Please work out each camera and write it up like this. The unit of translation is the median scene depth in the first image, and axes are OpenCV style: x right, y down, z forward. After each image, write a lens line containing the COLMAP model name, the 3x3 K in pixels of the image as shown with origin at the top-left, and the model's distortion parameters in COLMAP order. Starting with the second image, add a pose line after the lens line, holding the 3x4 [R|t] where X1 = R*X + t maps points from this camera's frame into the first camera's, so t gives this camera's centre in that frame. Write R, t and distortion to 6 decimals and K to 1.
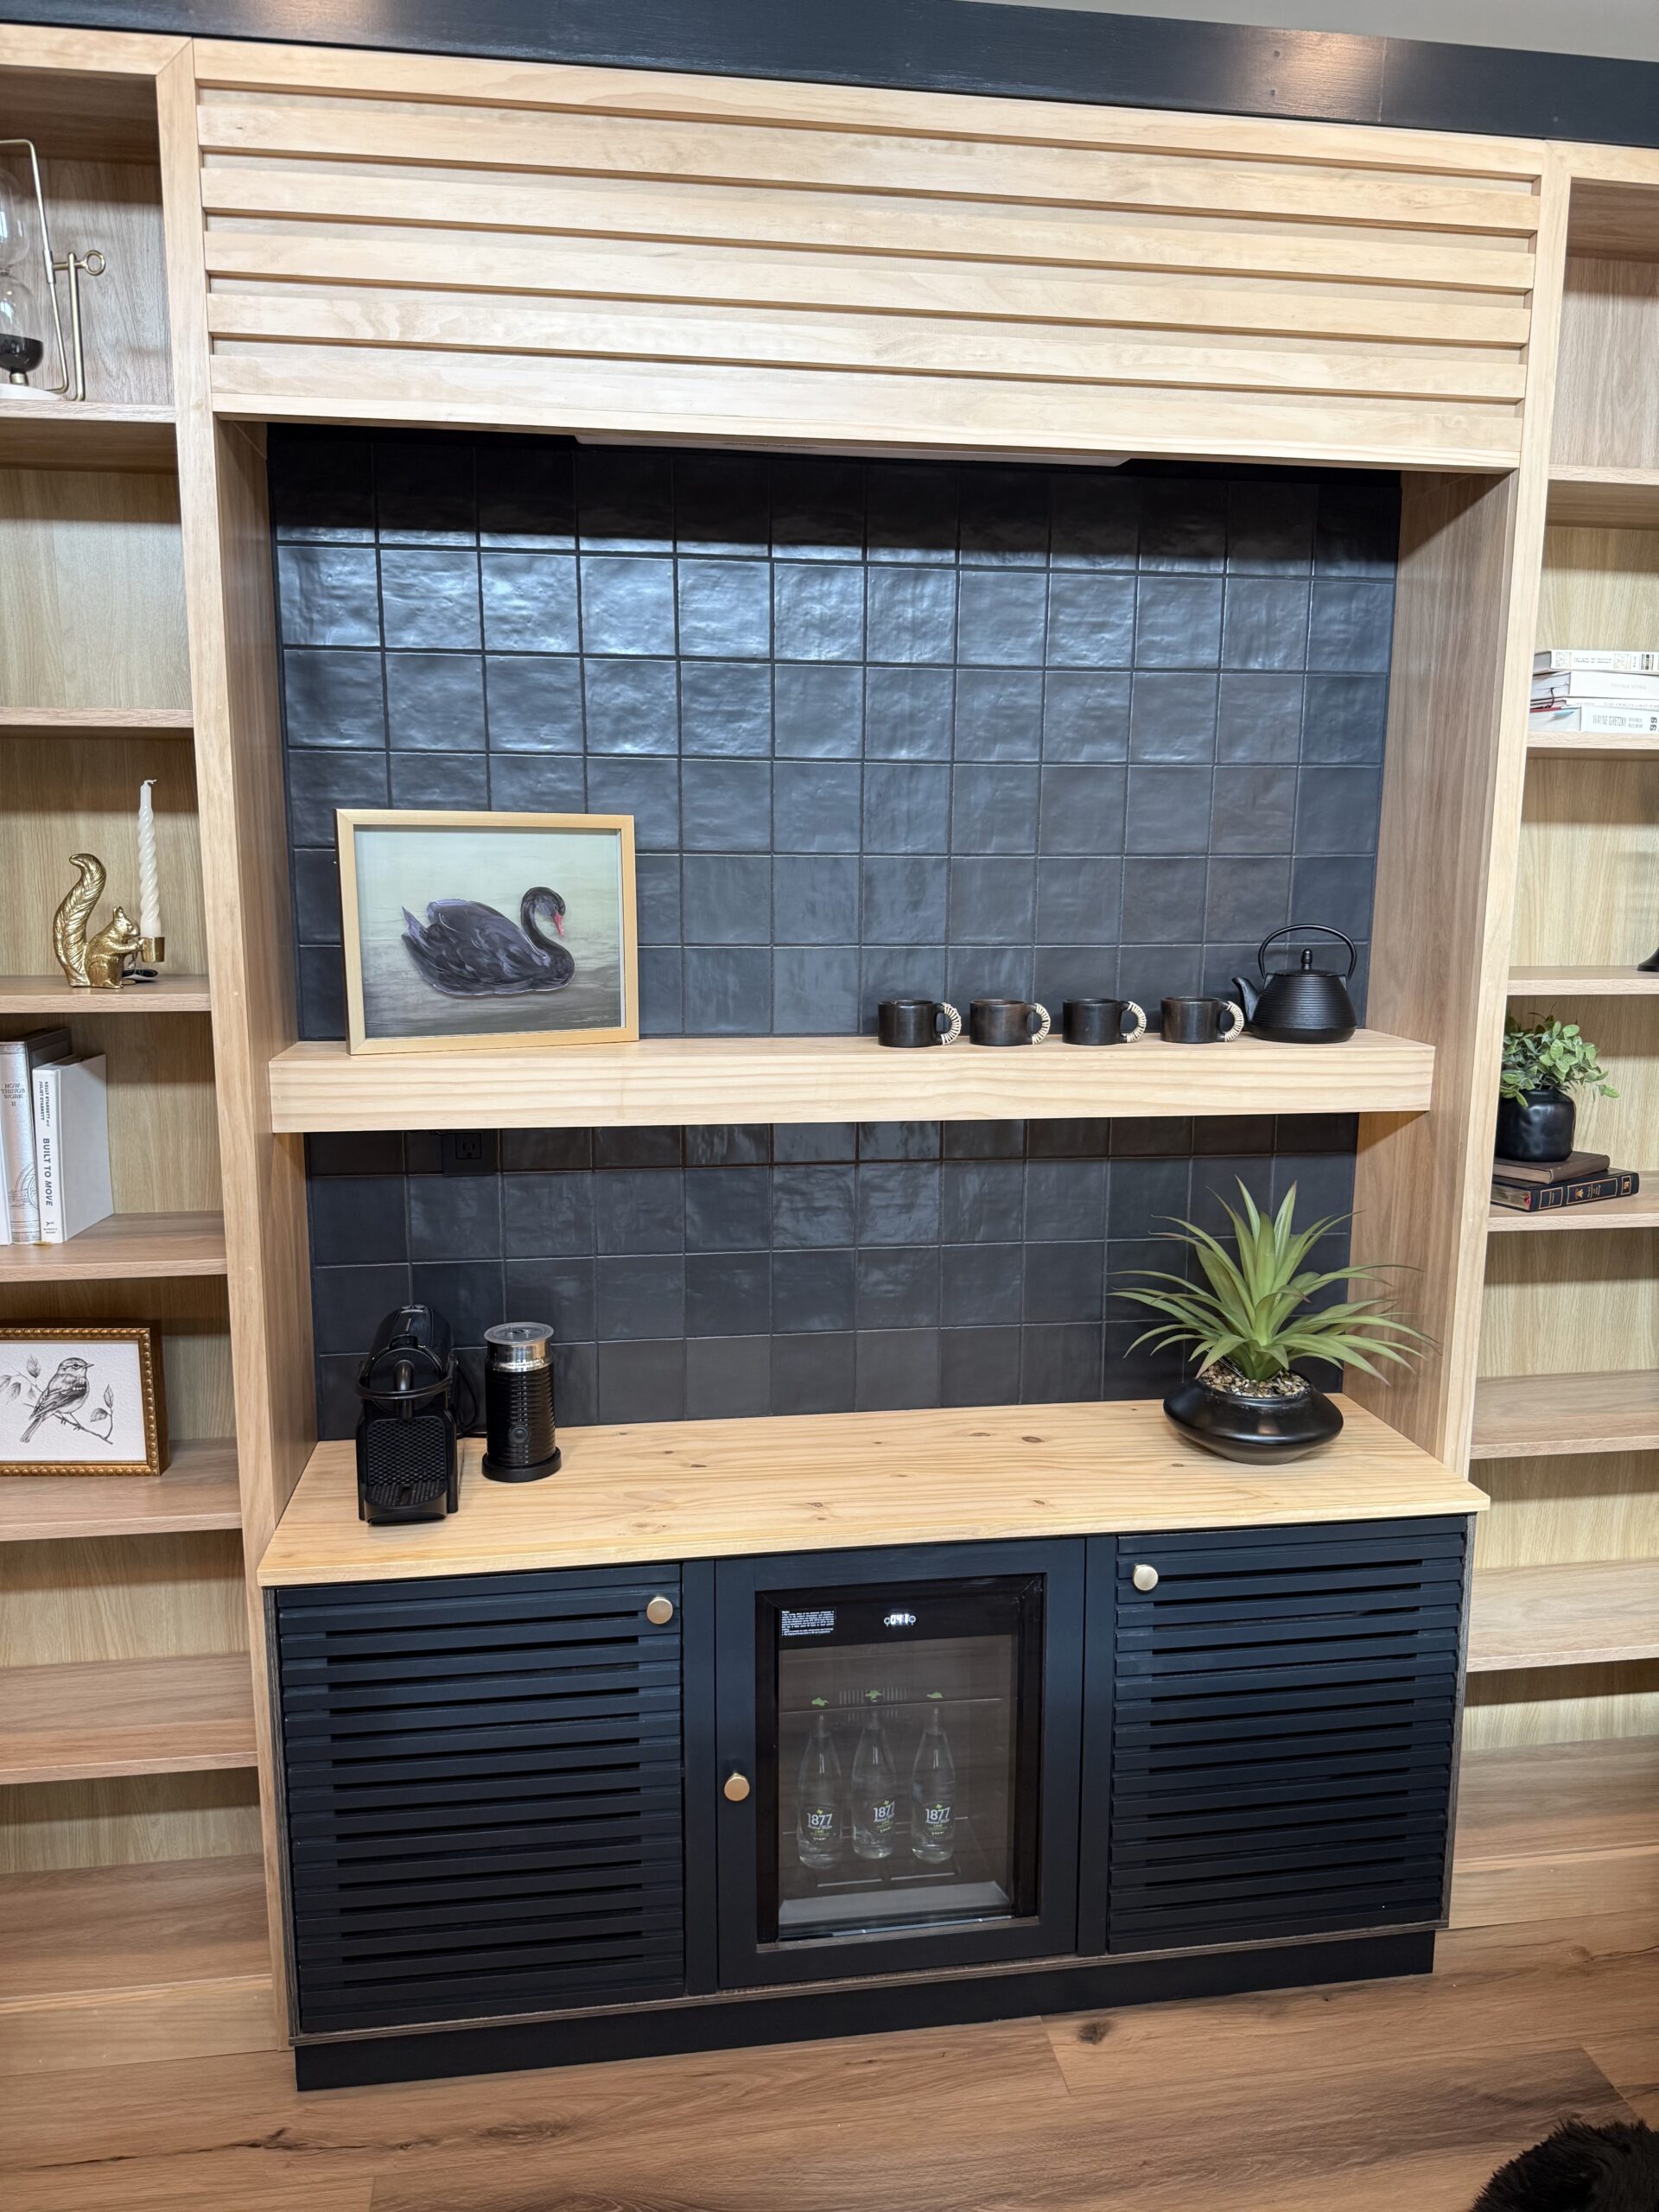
lens RADIAL K [[1549.9, 0, 856.3], [0, 1549.9, 1113.7], [0, 0, 1]] dist [0.063440, -0.086857]
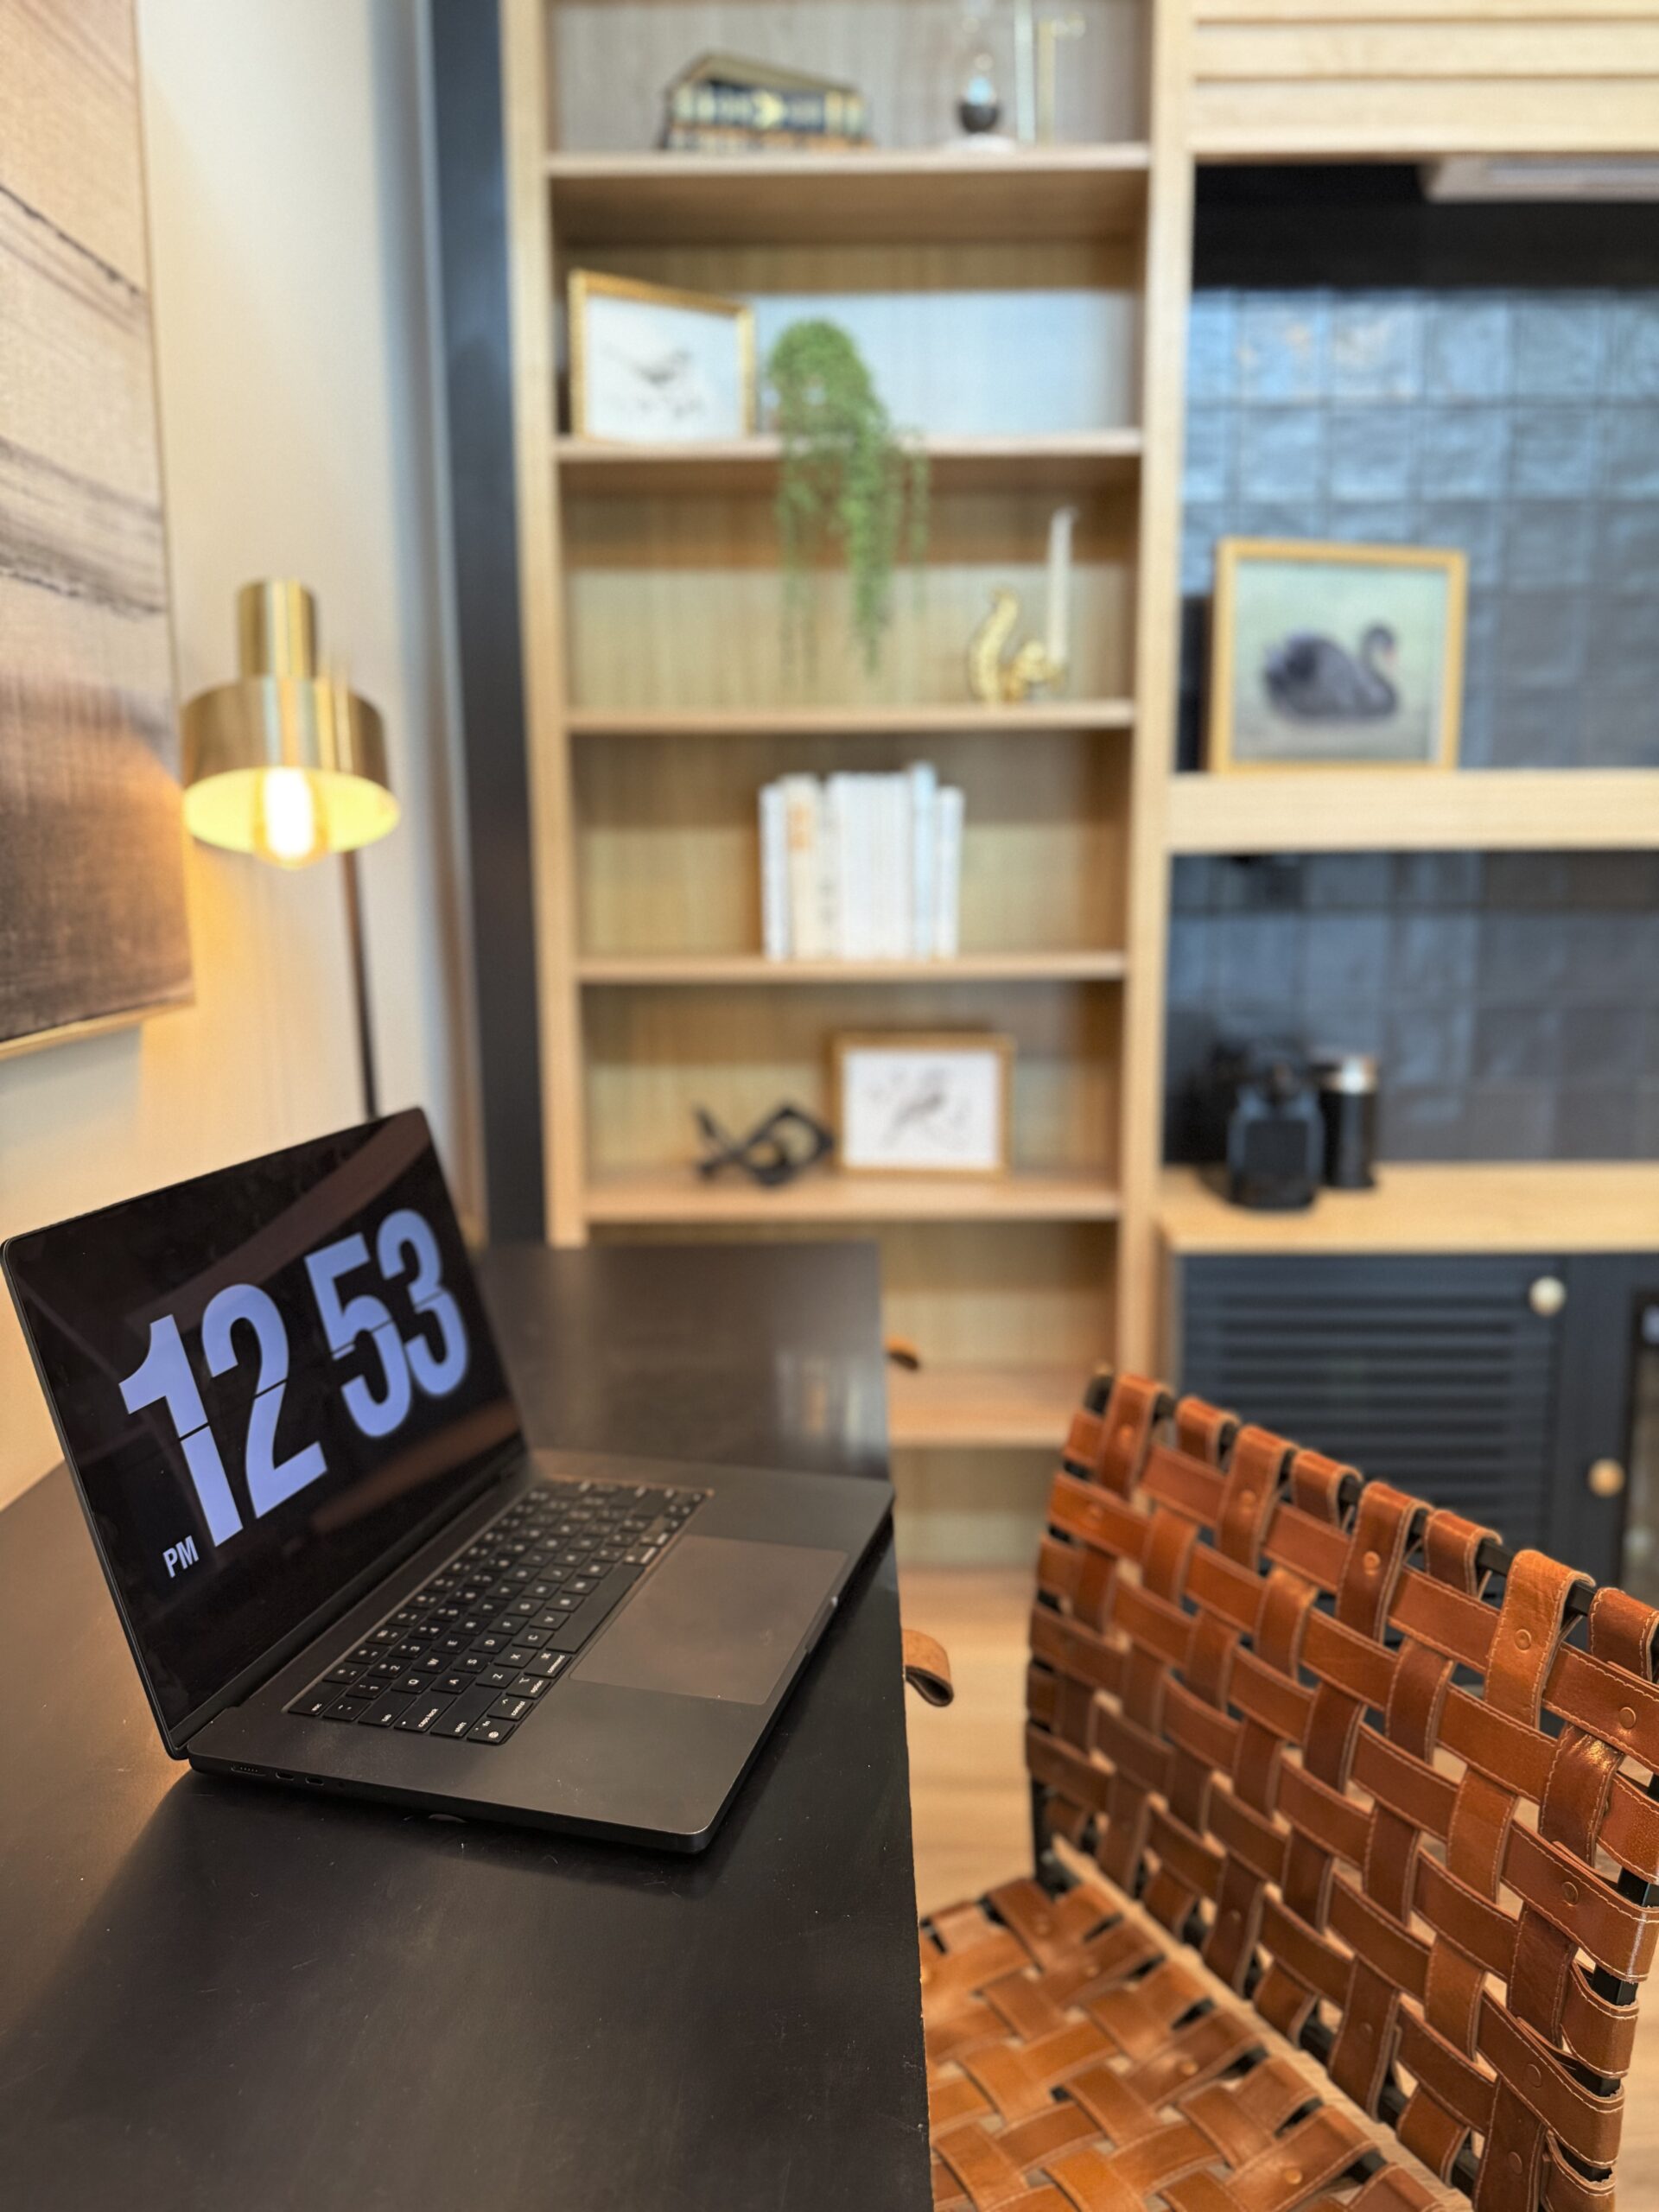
lens RADIAL K [[1532.2, 0, 829.5], [0, 1532.2, 1106.0], [0, 0, 1]] dist [0.000278, -0.000352]
pose [[0.988593, 0.008589, -0.150368, -0.403796], [-0.008514, 0.999963, 0.001147, 0.177100], [0.150372, 0.000146, 0.988629, -0.069056]]
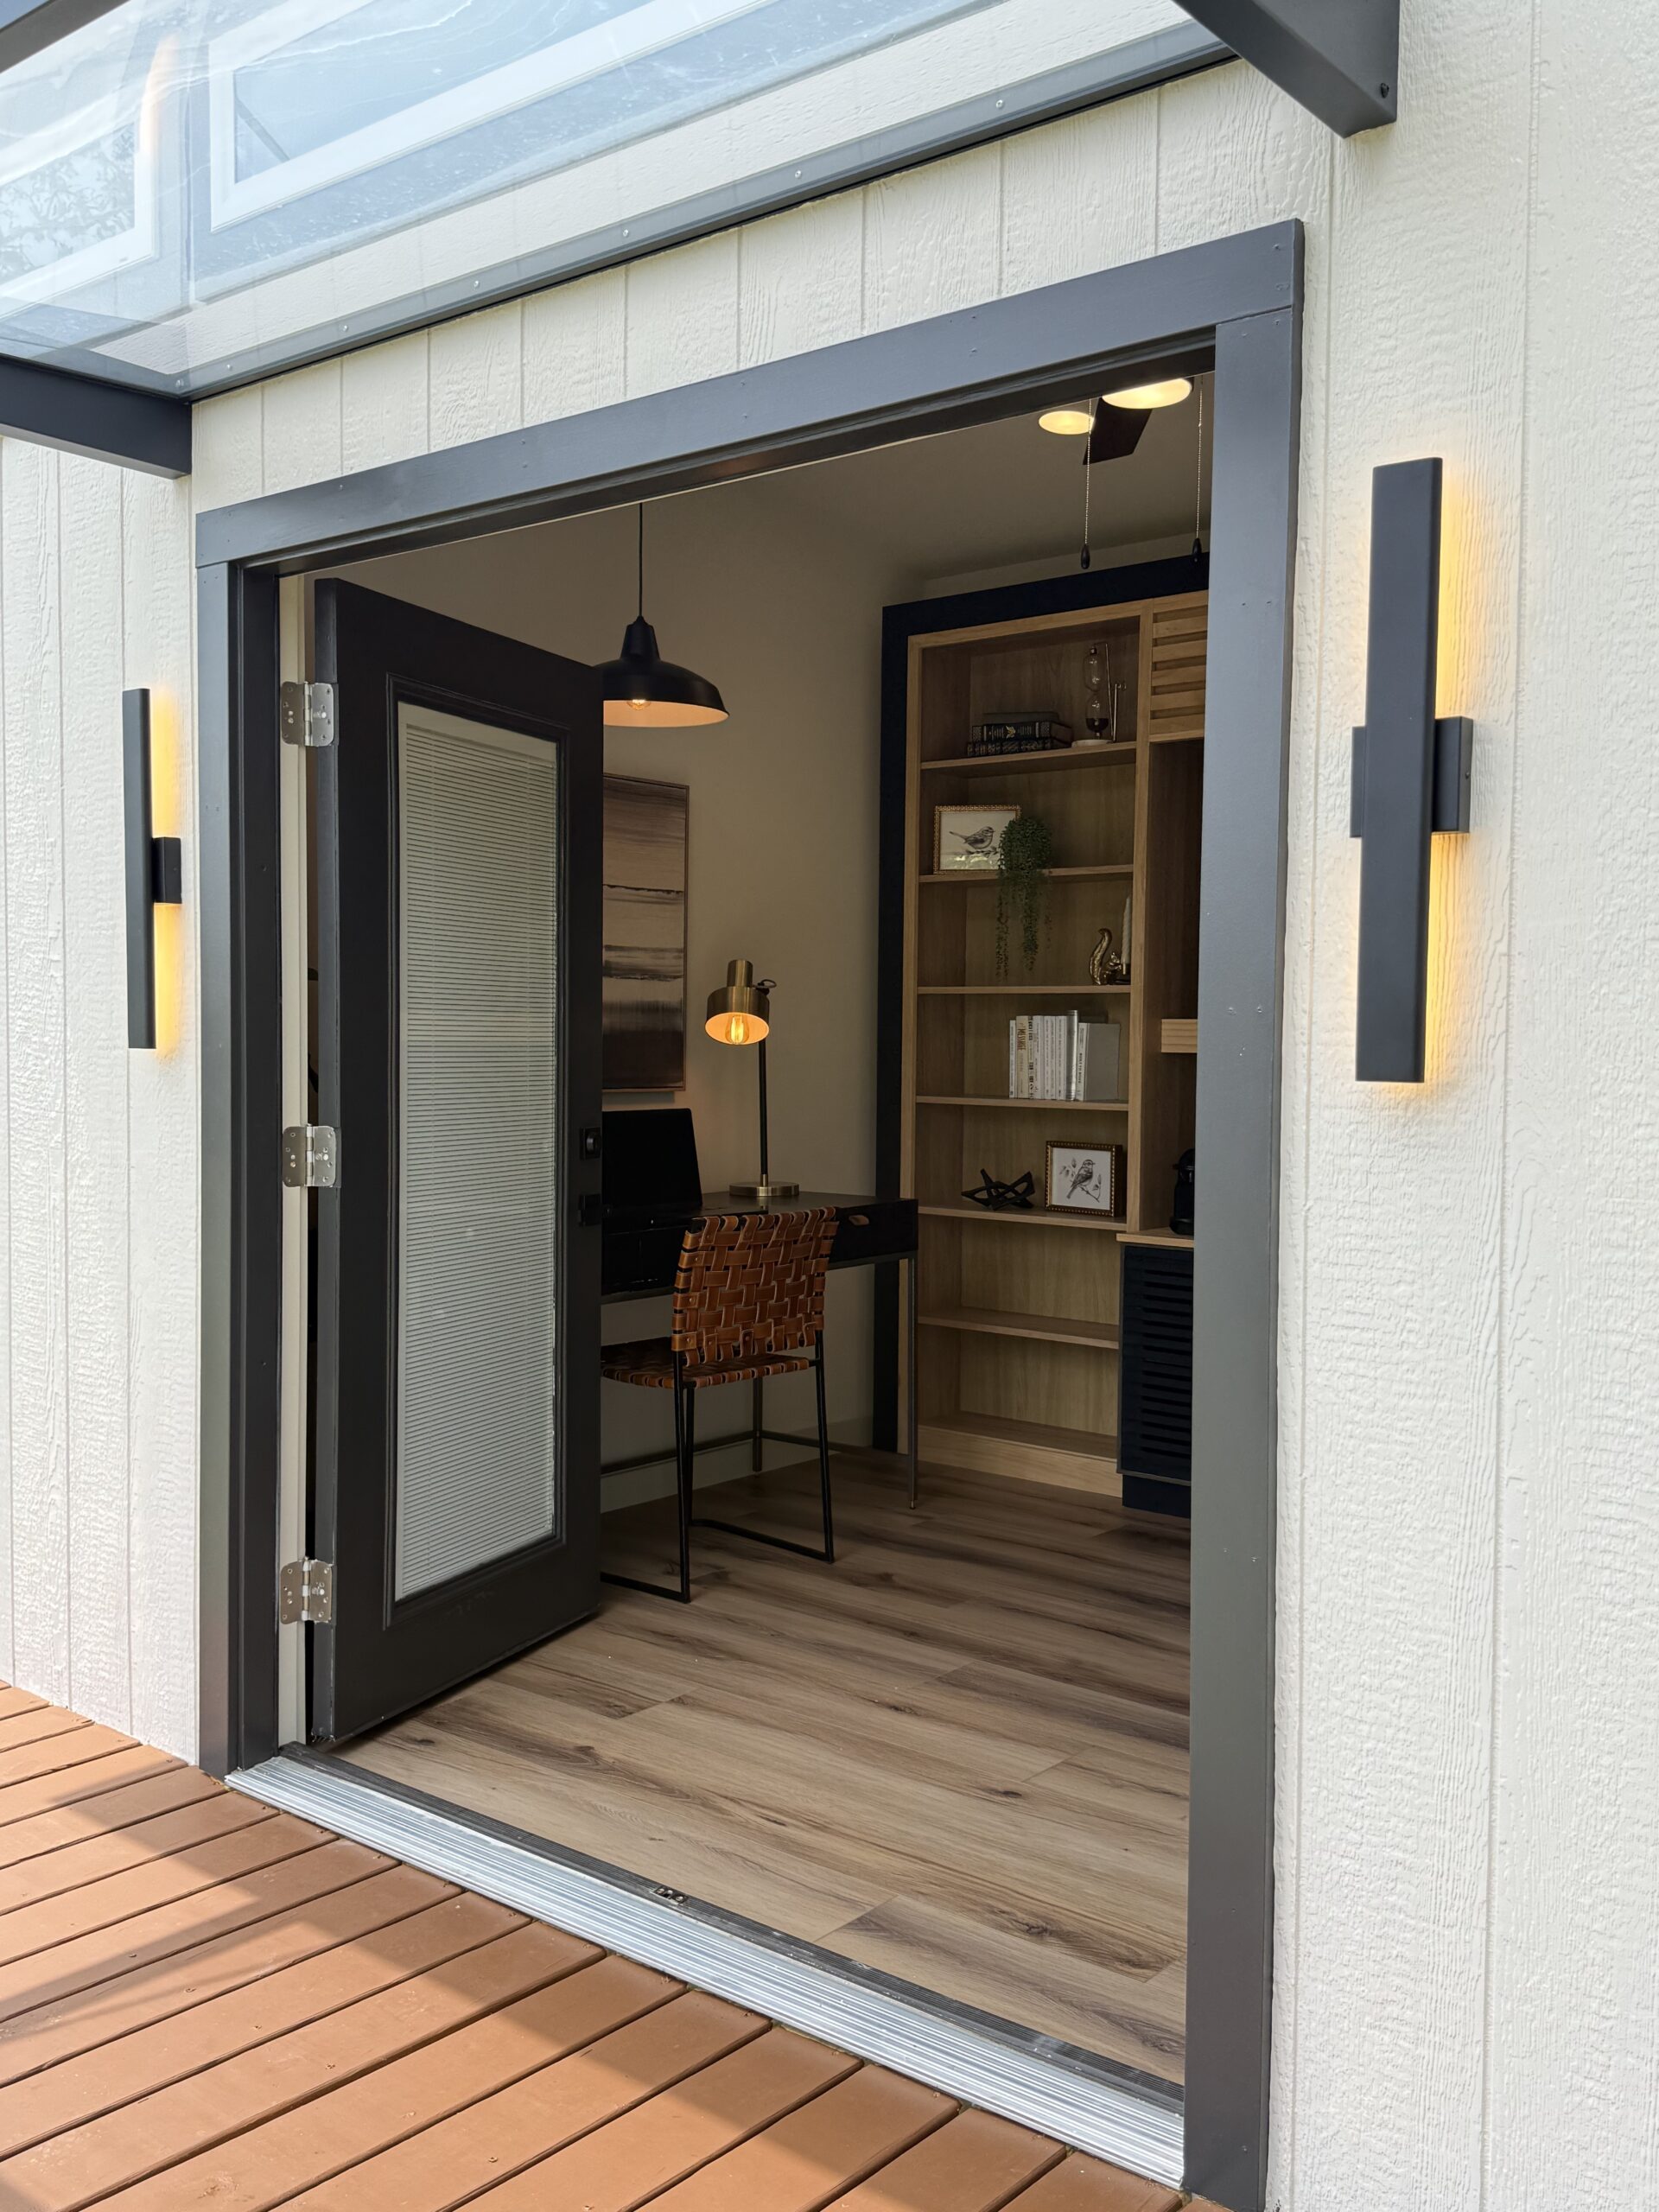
lens RADIAL K [[2033.5, 0, 829.5], [0, 2033.5, 1106.0], [0, 0, 1]] dist [0.002644, -0.001267]
pose [[0.670468, 0.027872, -0.741415, 1.319381], [-0.134760, 0.987247, -0.084751, 0.362852], [0.729598, 0.156736, 0.665673, -1.124942]]
